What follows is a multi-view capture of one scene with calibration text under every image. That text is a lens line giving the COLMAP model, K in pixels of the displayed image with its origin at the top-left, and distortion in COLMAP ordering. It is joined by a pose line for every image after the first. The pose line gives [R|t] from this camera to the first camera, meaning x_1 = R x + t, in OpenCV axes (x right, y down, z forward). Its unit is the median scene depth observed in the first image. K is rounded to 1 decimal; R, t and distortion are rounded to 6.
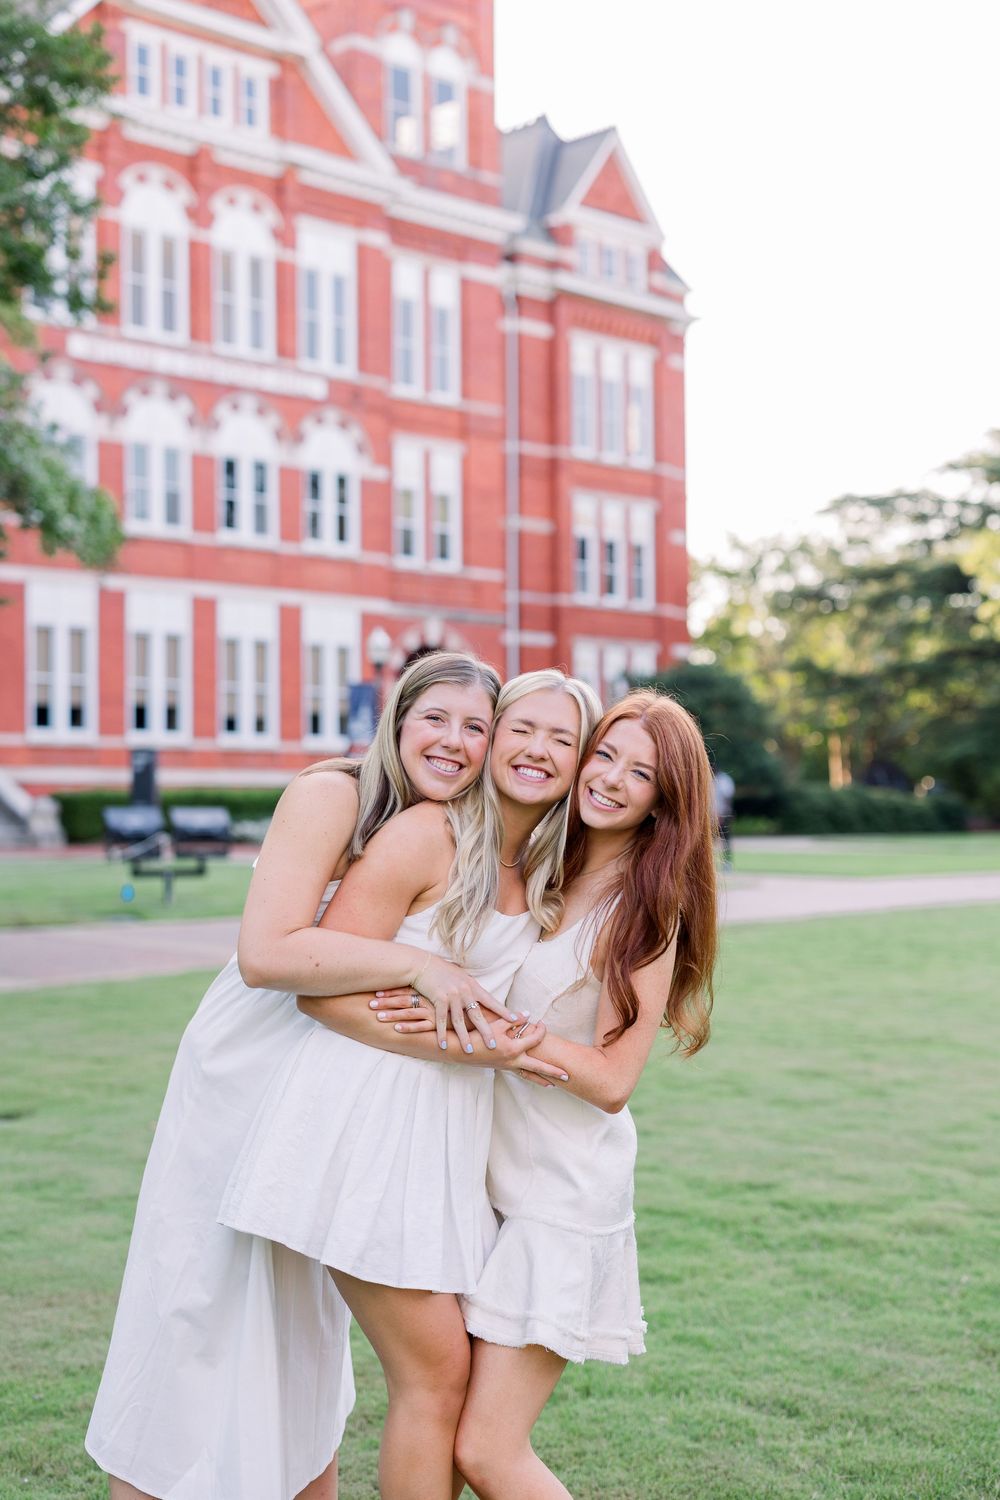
lens RADIAL K [[2194.3, 0, 500.9], [0, 2194.3, 716.9], [0, 0, 1]] dist [-0.007529, -0.063298]
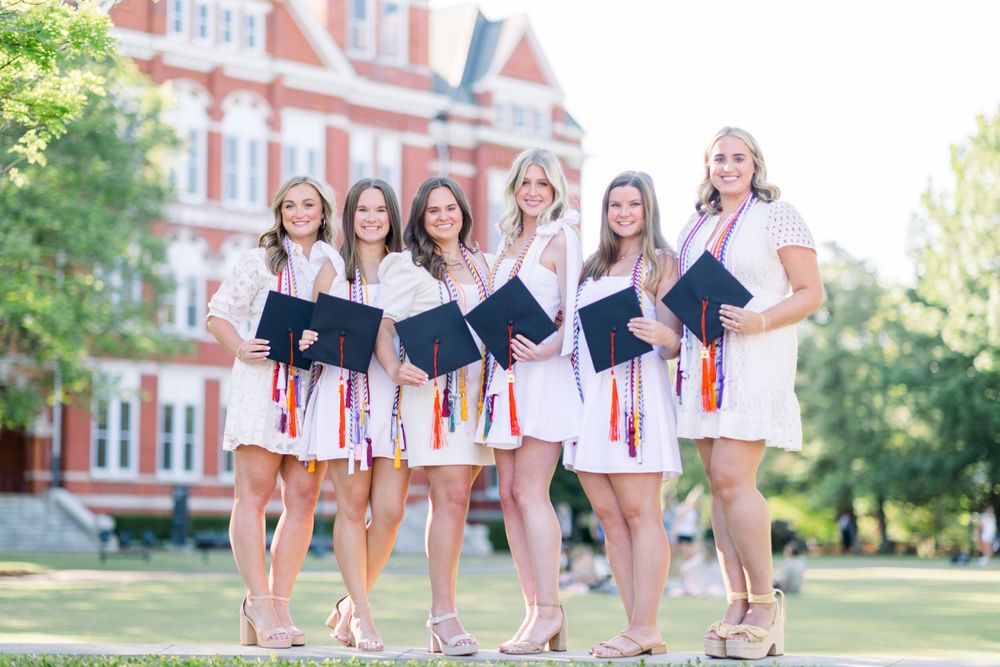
lens RADIAL K [[2502.0, 0, 500.0], [0, 2502.0, 333.5], [0, 0, 1]] dist [0.007999, 0.210324]
pose [[0.999806, 0.016485, -0.010811, 0.065033], [-0.016902, 0.999068, -0.039709, -0.019749], [0.010146, 0.039884, 0.999153, -0.588300]]
